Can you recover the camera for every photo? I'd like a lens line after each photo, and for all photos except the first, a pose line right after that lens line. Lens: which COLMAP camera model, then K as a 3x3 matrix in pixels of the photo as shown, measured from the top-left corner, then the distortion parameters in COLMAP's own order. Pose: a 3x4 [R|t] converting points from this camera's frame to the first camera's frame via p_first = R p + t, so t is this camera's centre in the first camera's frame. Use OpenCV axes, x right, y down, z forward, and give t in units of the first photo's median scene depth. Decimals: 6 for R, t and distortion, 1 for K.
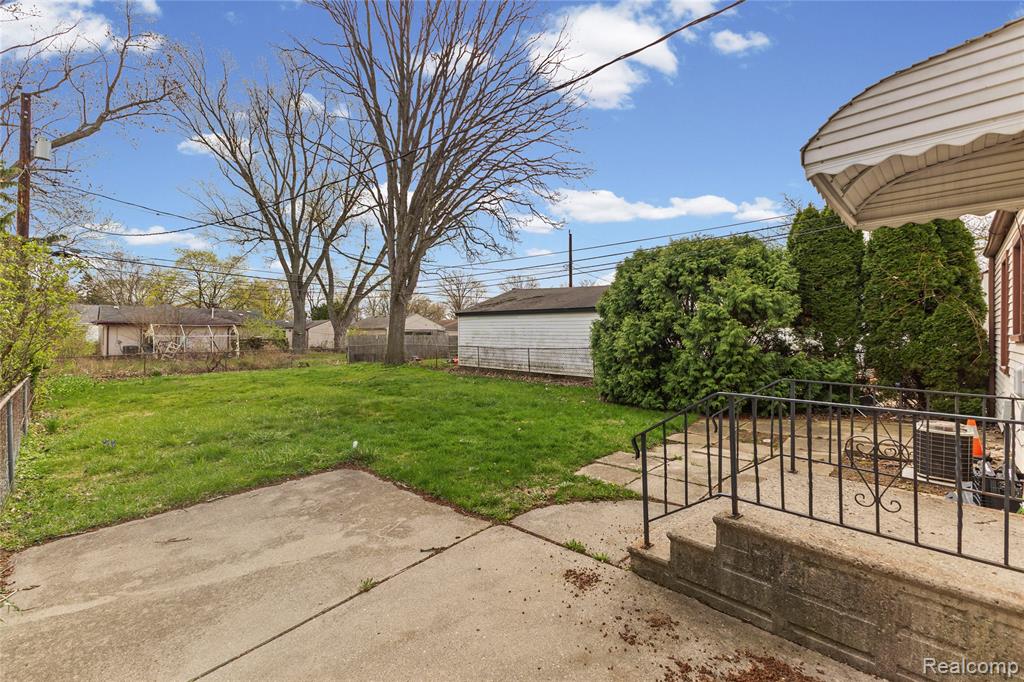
lens RADIAL K [[445.0, 0, 512.0], [0, 445.0, 341.0], [0, 0, 1]] dist [0.001926, 0.000562]
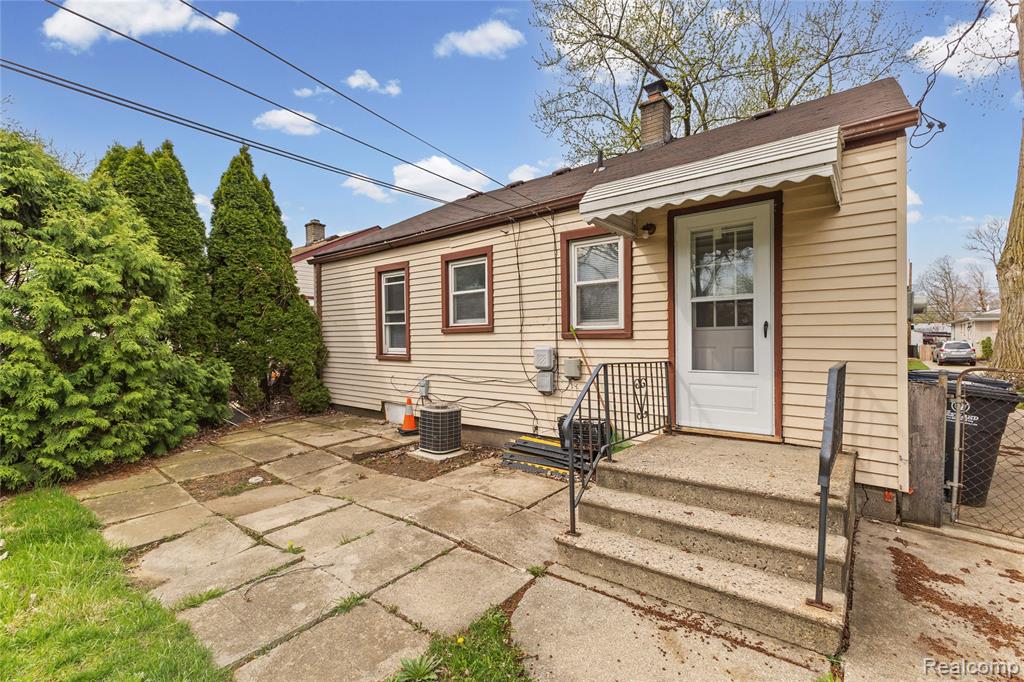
lens RADIAL K [[445.0, 0, 512.0], [0, 445.0, 341.0], [0, 0, 1]] dist [0.001926, 0.000562]
pose [[-0.126036, -0.001639, 0.992024, -0.126809], [0.007925, 0.999965, 0.002659, 0.010081], [-0.991994, 0.008197, -0.126018, 0.586537]]
